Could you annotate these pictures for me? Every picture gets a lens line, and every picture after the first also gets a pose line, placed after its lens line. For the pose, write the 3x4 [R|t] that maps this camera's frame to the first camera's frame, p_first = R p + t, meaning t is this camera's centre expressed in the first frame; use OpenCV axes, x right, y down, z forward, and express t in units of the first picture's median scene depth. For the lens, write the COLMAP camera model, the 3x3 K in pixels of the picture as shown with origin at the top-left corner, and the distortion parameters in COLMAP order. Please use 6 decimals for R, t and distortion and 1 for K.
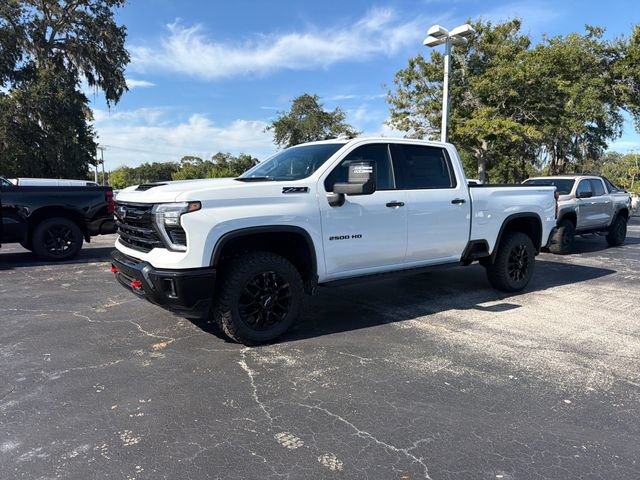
lens RADIAL K [[451.7, 0, 316.1], [0, 451.7, 239.3], [0, 0, 1]] dist [0.047187, -0.058514]
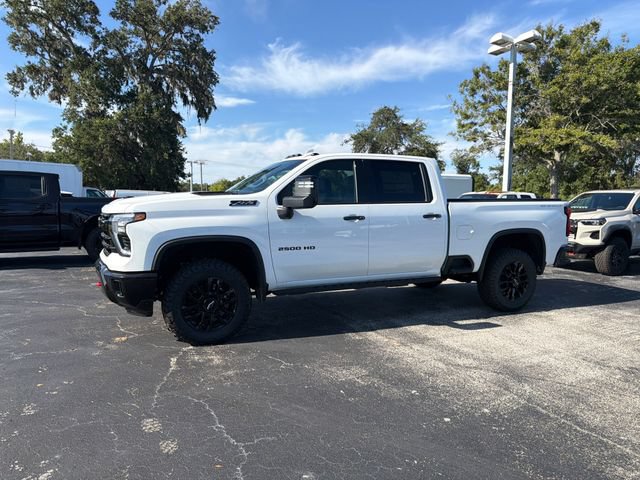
lens RADIAL K [[451.7, 0, 317.1], [0, 451.7, 240.6], [0, 0, 1]] dist [0.047187, -0.058514]
pose [[0.980921, 0.024630, -0.192839, 0.305130], [-0.029117, 0.999366, -0.020472, -0.002456], [0.192212, 0.025696, 0.981017, -0.021838]]
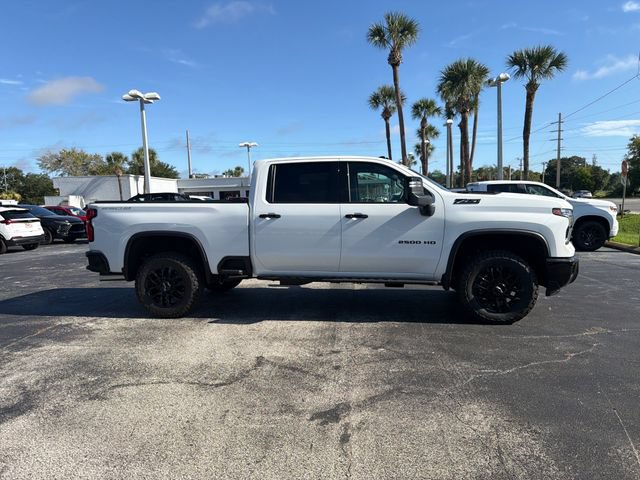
lens RADIAL K [[451.7, 0, 317.5], [0, 451.7, 250.1], [0, 0, 1]] dist [0.047187, -0.058514]
pose [[-0.717097, -0.063990, 0.694029, -0.784996], [0.091246, 0.978587, 0.184505, -0.258774], [-0.690974, 0.195636, -0.695903, 2.277744]]
